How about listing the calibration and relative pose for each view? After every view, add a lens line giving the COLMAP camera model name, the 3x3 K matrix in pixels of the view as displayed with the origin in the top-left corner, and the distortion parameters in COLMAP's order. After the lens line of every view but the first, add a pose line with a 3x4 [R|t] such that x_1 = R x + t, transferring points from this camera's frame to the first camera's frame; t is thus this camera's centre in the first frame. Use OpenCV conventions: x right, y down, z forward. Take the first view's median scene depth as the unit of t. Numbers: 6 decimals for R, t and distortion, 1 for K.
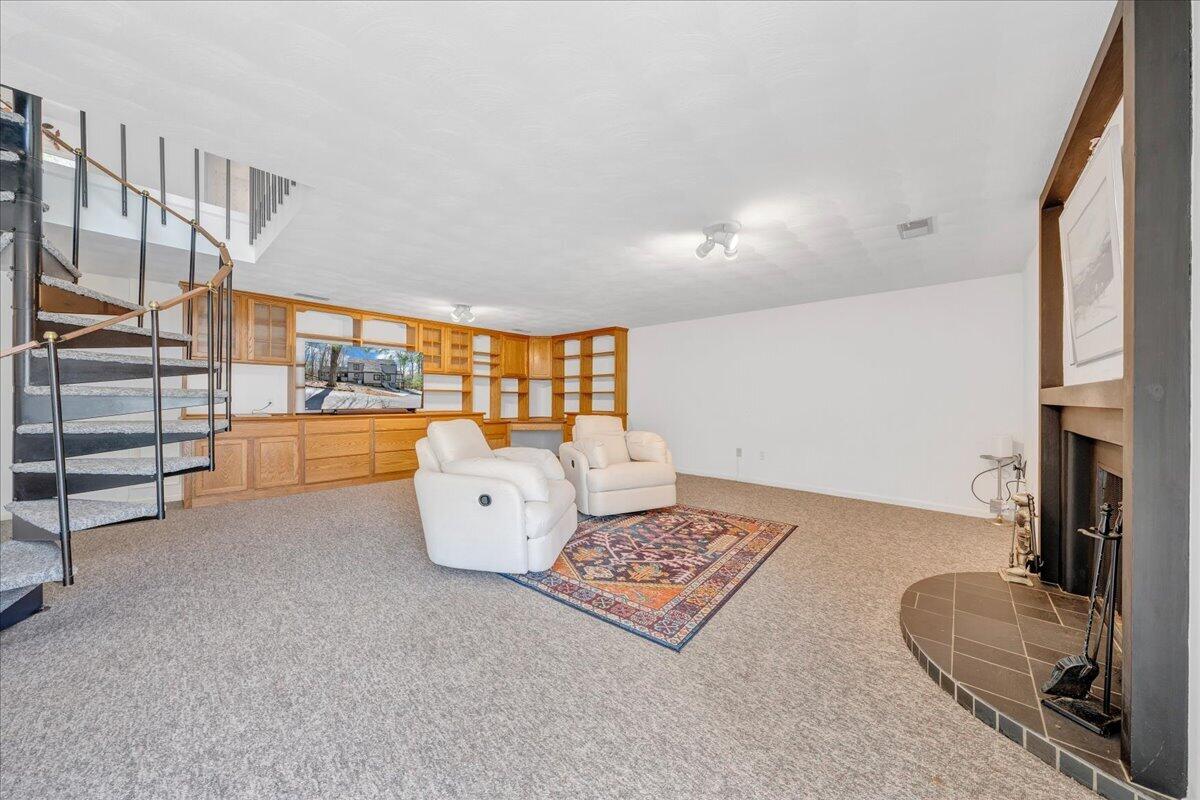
lens RADIAL K [[407.4, 0, 595.9], [0, 407.4, 398.4], [0, 0, 1]] dist [-0.002447, -0.000265]
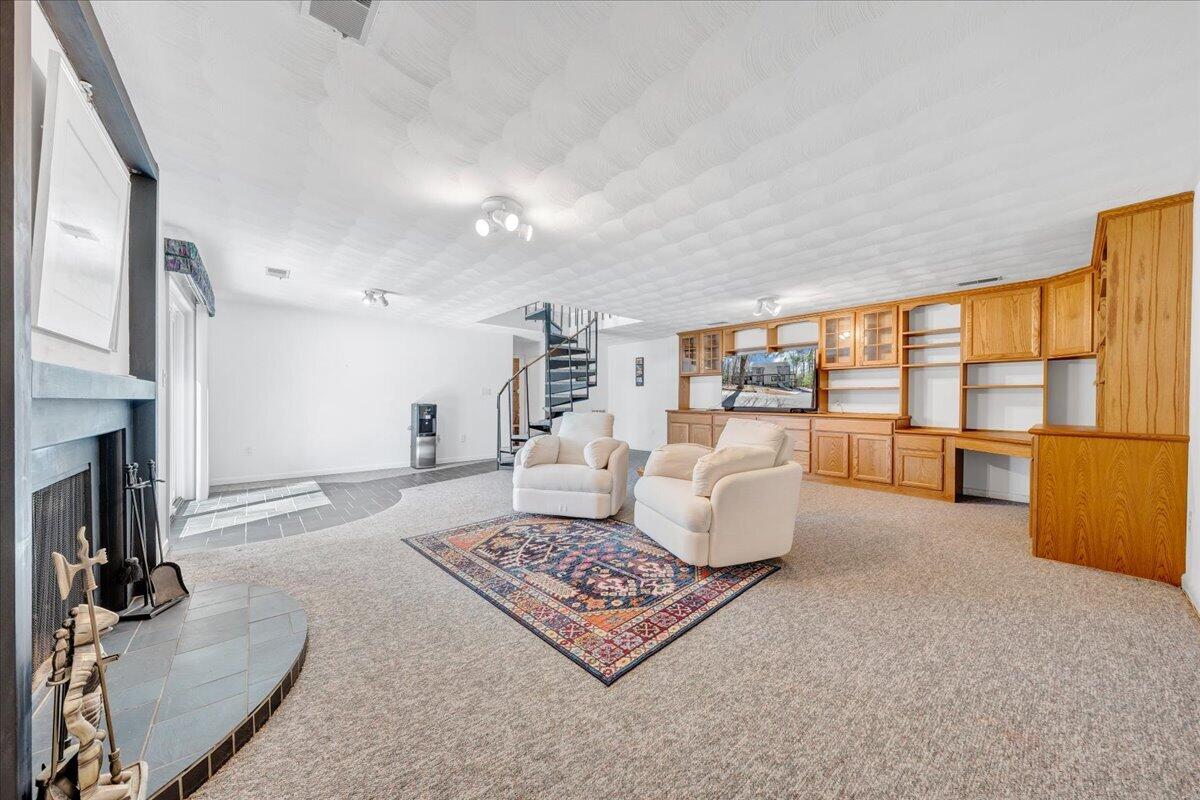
lens RADIAL K [[407.4, 0, 595.9], [0, 407.4, 398.4], [0, 0, 1]] dist [-0.002447, -0.000265]
pose [[-0.133752, -0.004256, -0.991006, 0.645903], [-0.000969, 0.999991, -0.004163, 0.006742], [0.991014, 0.000403, -0.133755, 0.727057]]
